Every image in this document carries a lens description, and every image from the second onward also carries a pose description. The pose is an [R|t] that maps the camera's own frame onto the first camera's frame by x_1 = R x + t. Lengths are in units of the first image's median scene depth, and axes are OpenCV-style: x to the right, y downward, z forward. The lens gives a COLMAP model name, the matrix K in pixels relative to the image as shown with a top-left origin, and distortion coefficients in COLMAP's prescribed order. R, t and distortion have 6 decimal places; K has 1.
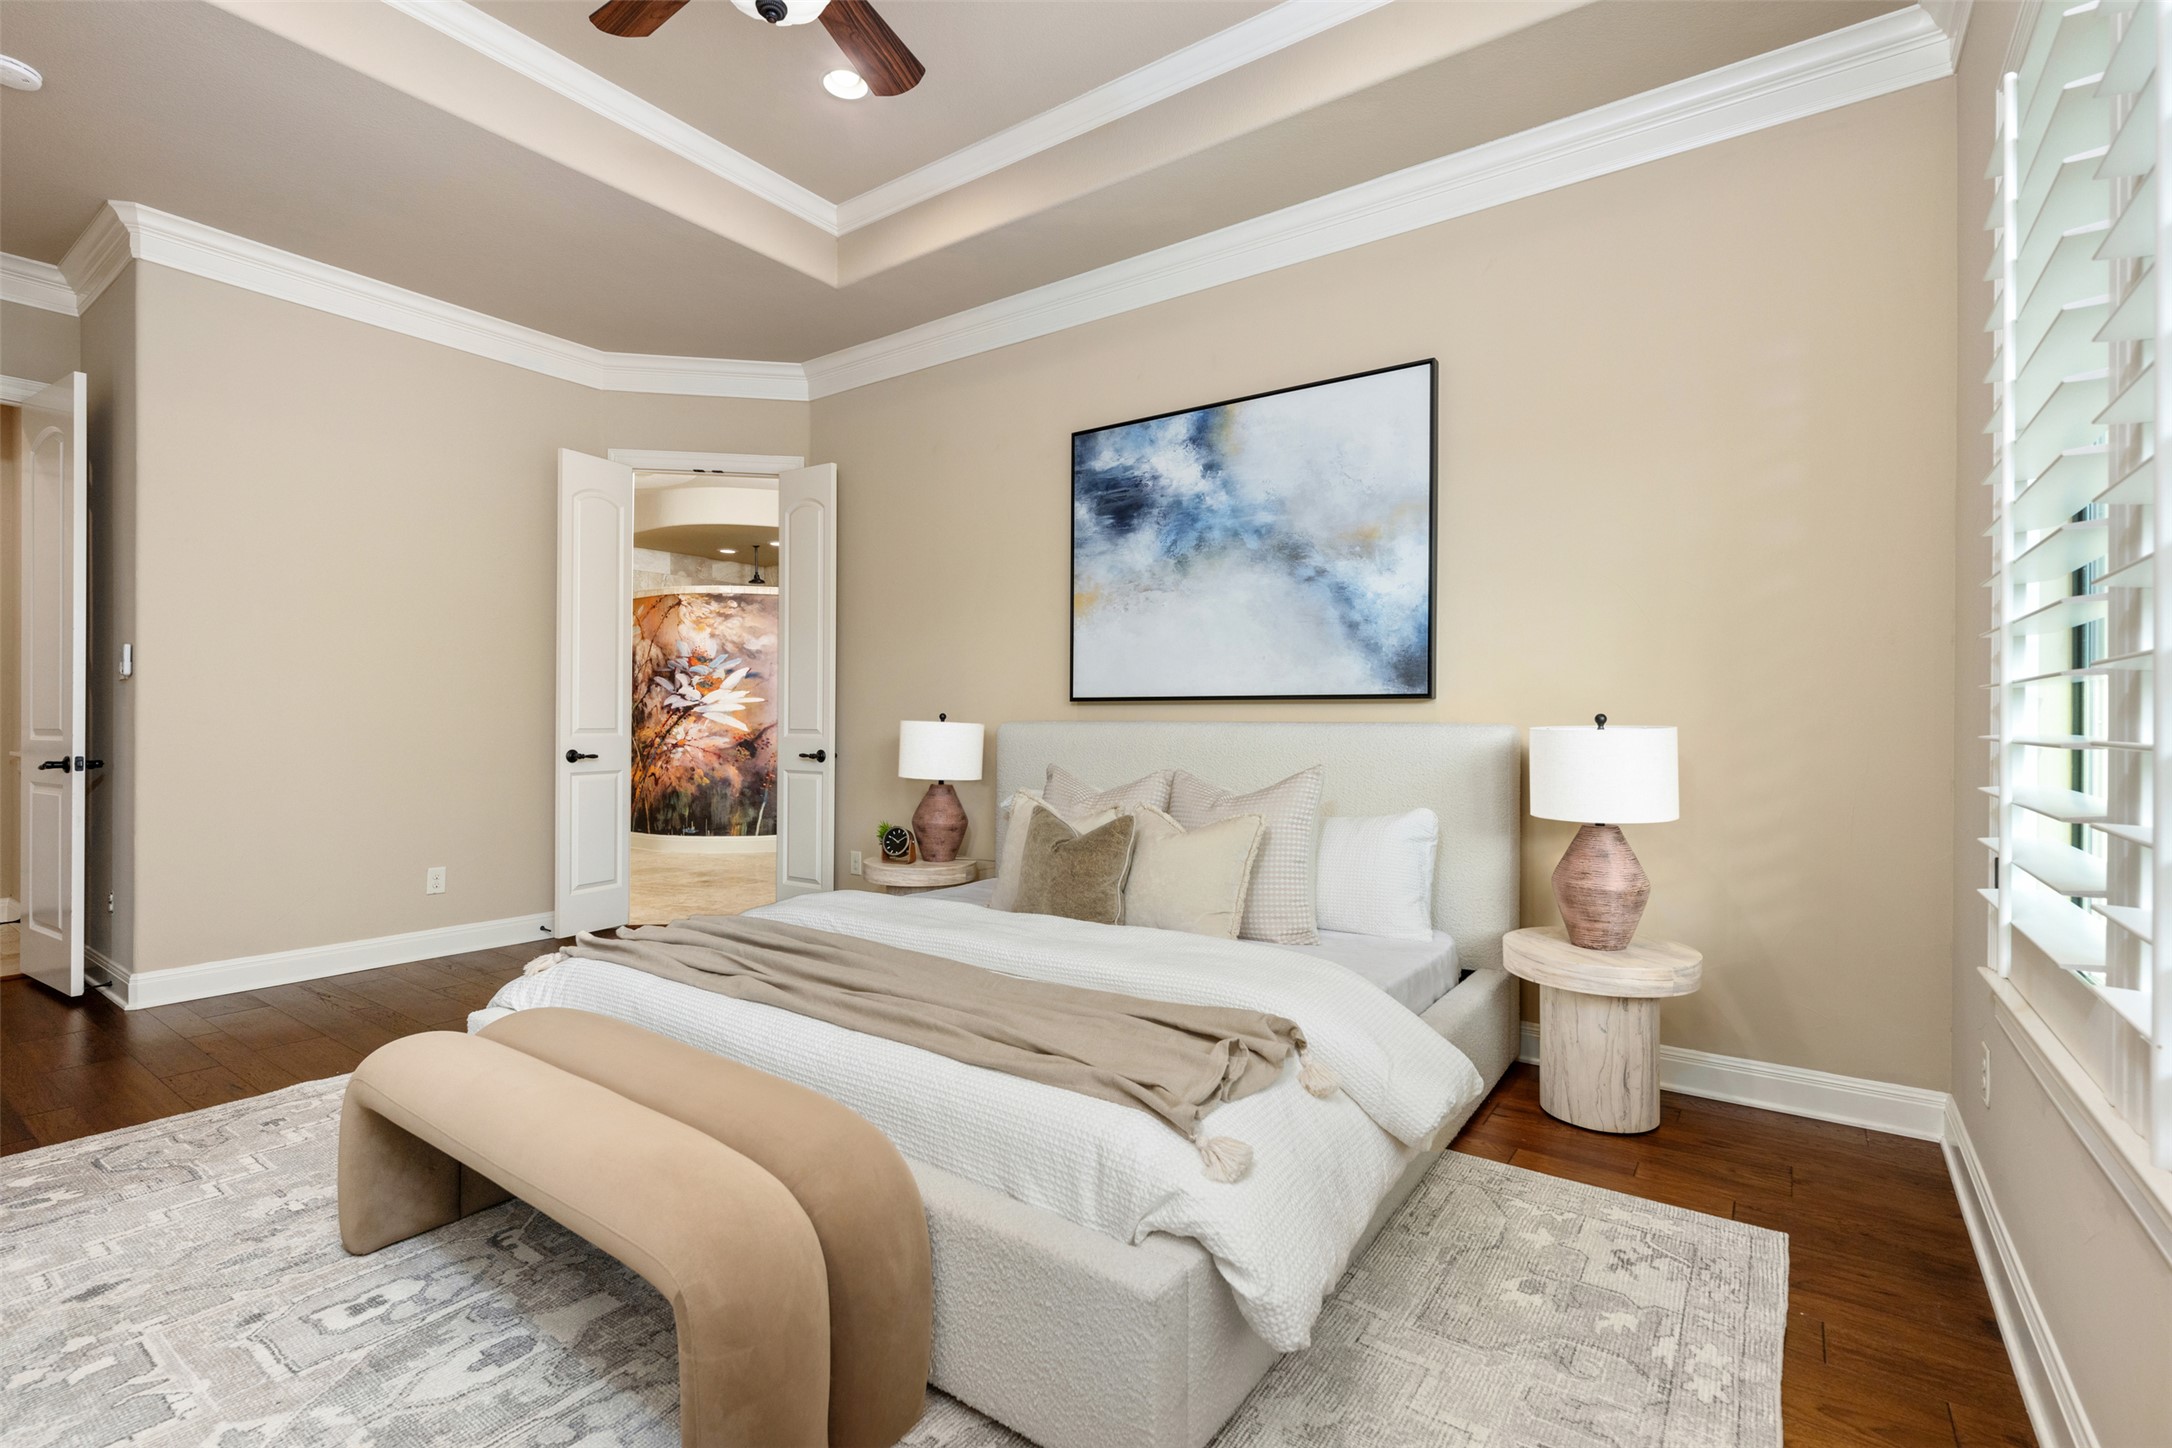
lens RADIAL K [[984.5, 0, 1086.0], [0, 984.5, 728.0], [0, 0, 1]] dist [-0.001361, -0.001332]
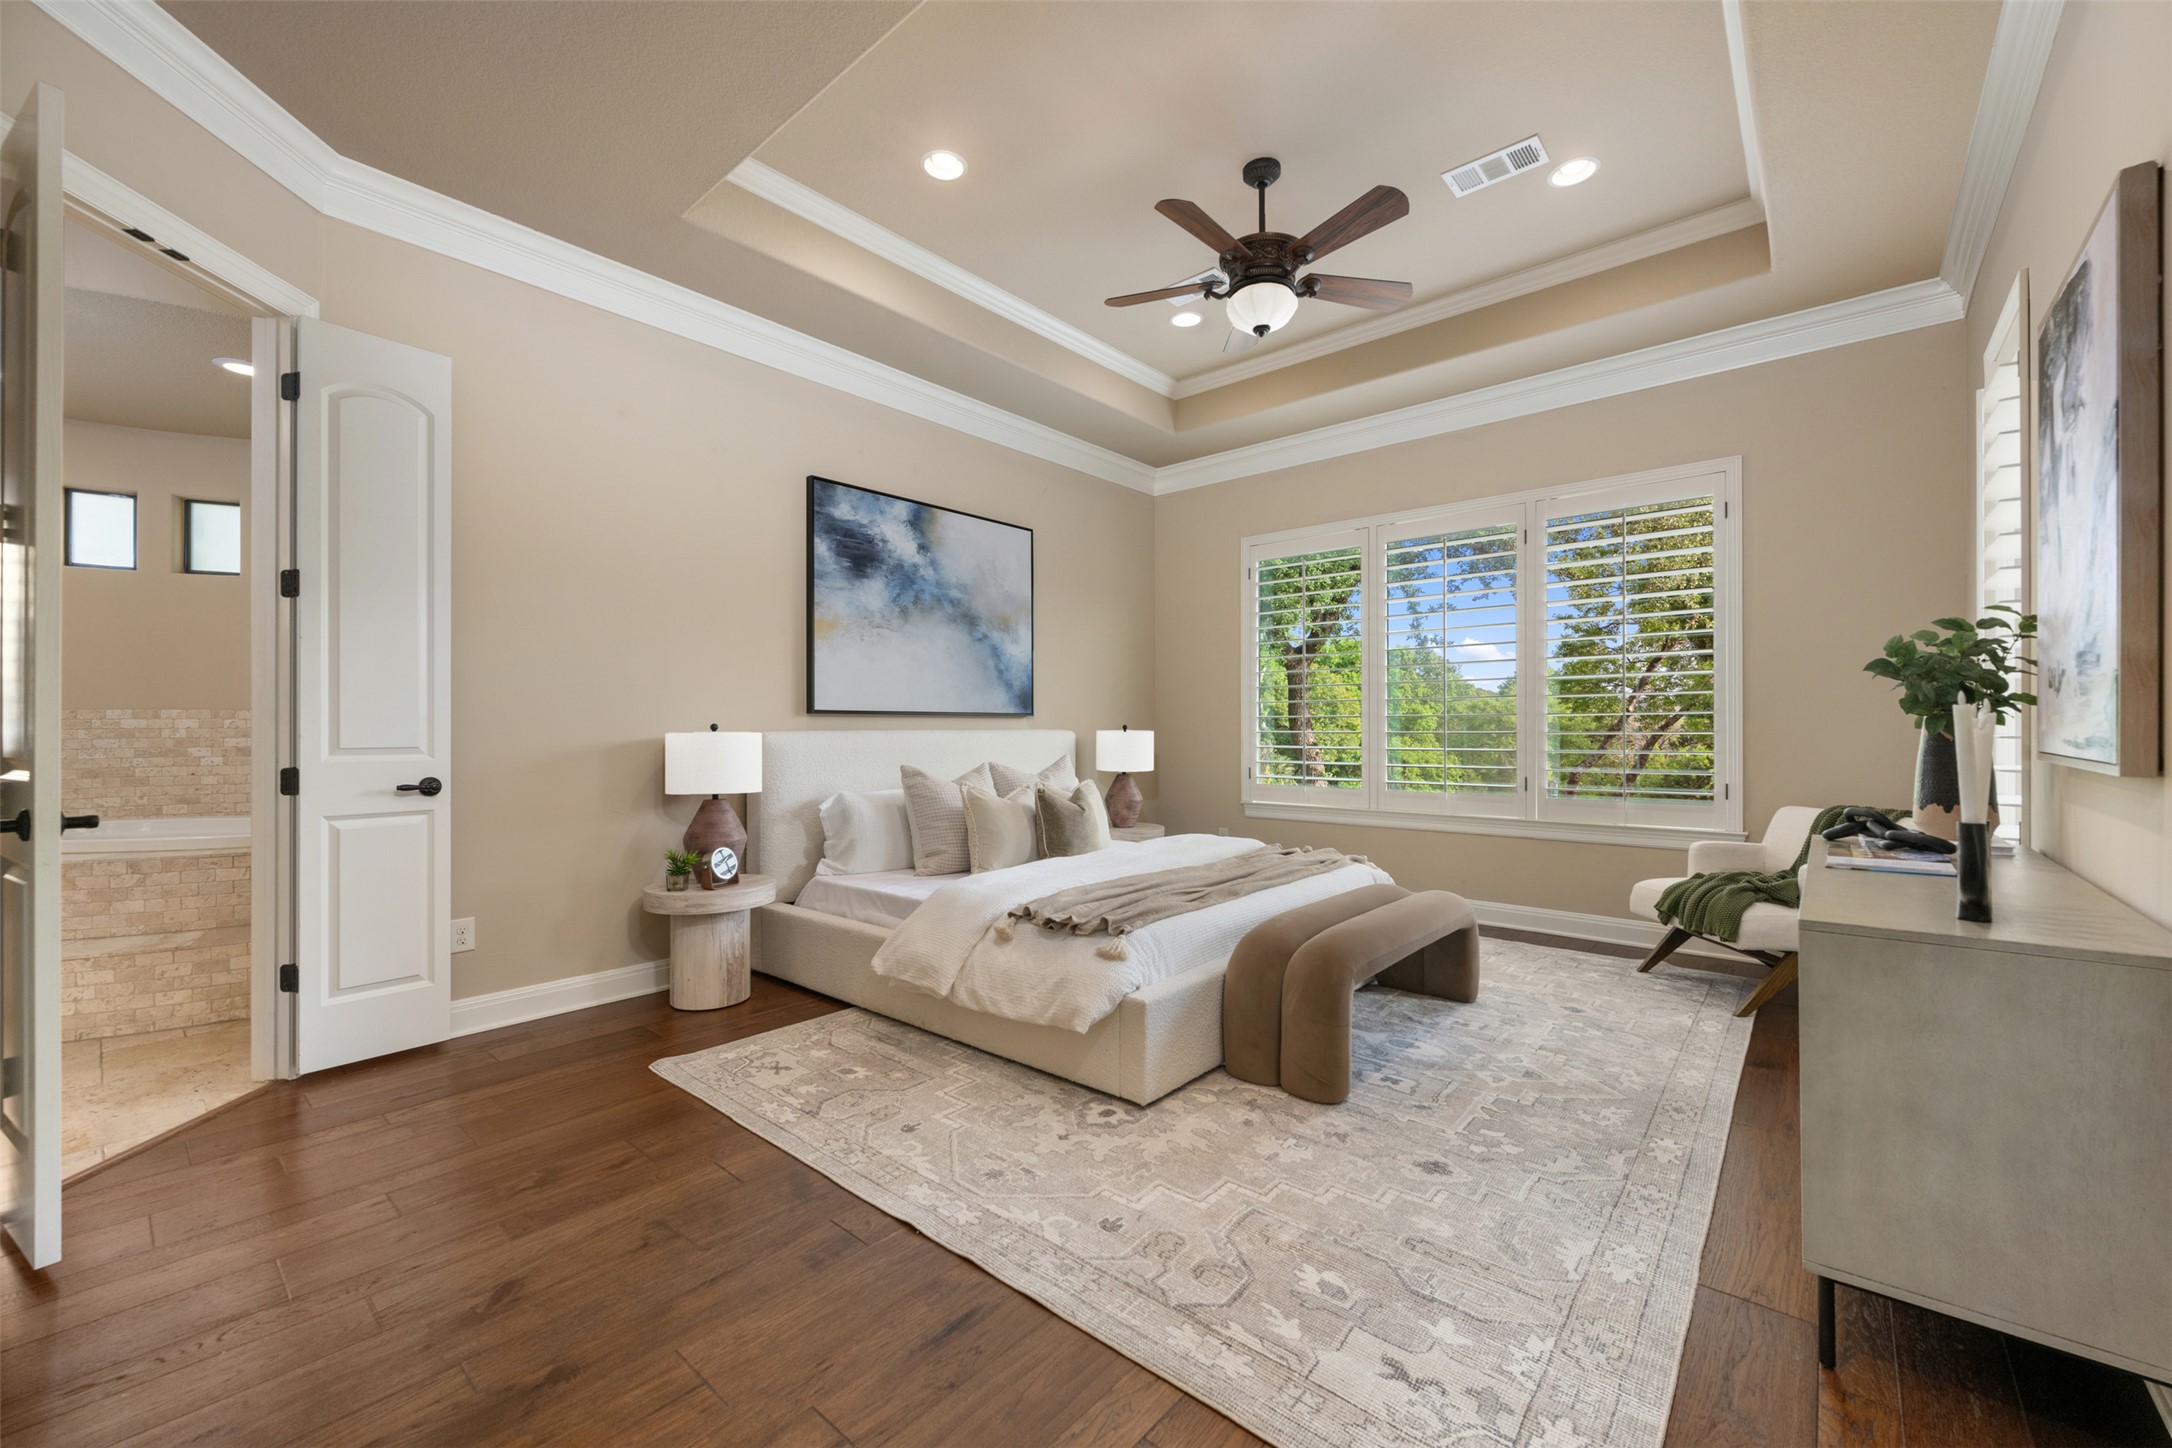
lens RADIAL K [[863.2, 0, 1087.7], [0, 863.2, 730.1], [0, 0, 1]] dist [-0.001602, -0.000213]
pose [[0.089892, -0.009336, 0.995908, -1.071714], [0.008631, 0.999926, 0.008594, -0.014762], [-0.995914, 0.007823, 0.089965, 0.658407]]
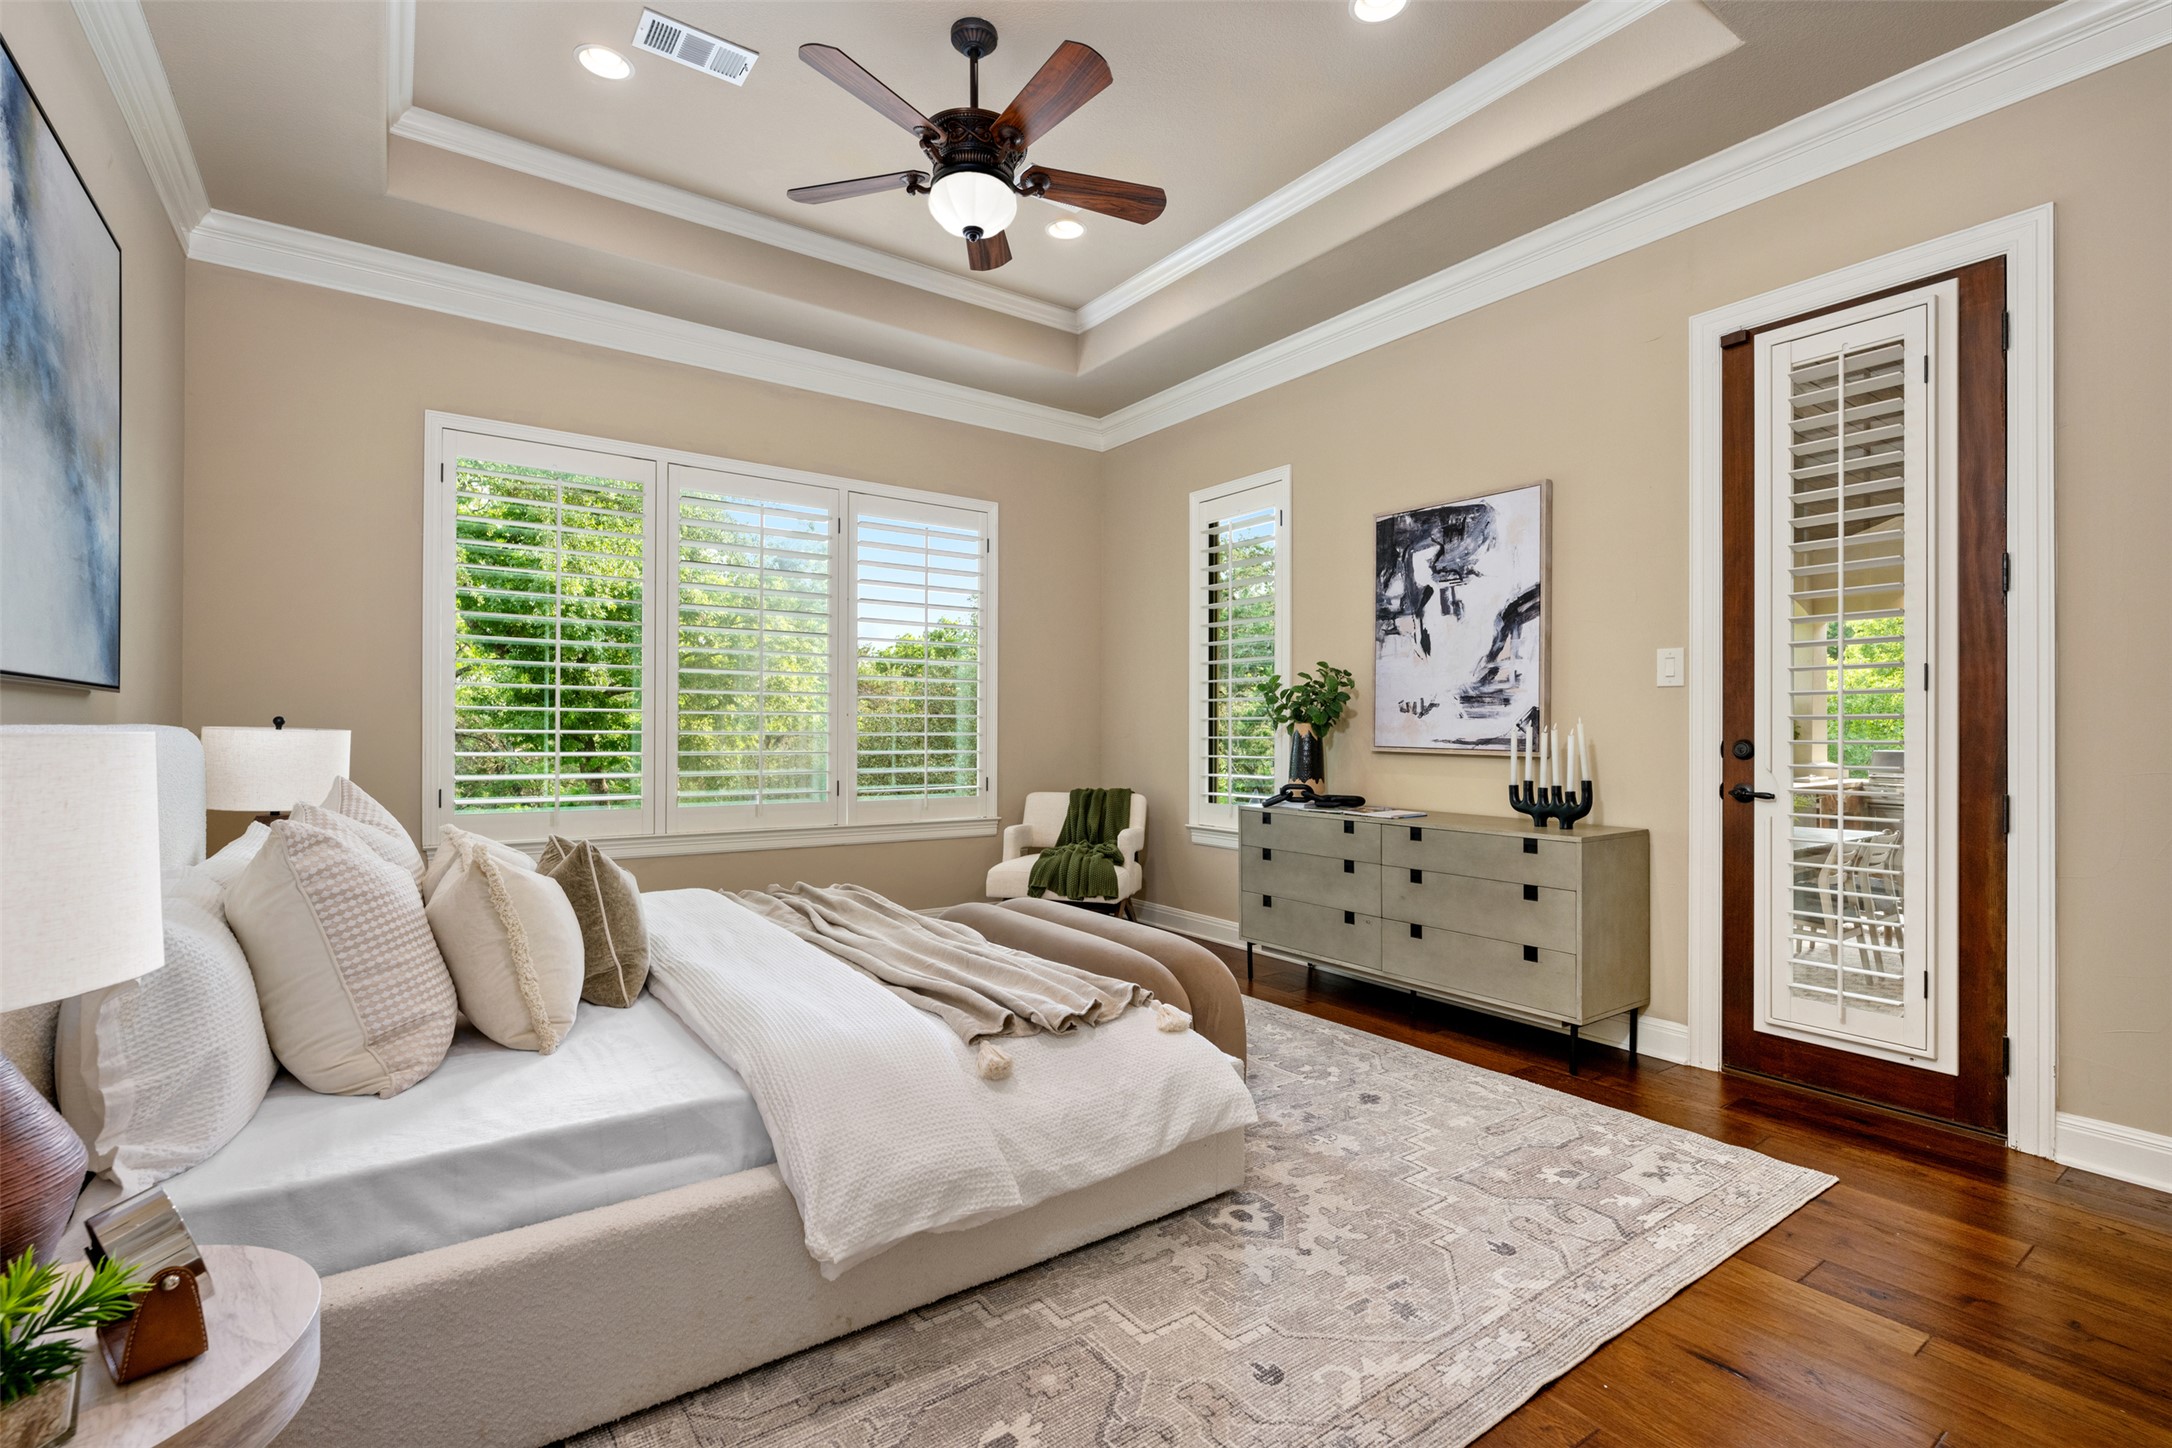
lens RADIAL K [[984.5, 0, 1084.9], [0, 984.5, 718.0], [0, 0, 1]] dist [-0.001361, -0.001332]
pose [[-0.946069, -0.010082, 0.323808, -0.526194], [-0.011874, 0.999923, -0.003560, -0.015084], [-0.323747, -0.007213, -0.946116, 1.292388]]
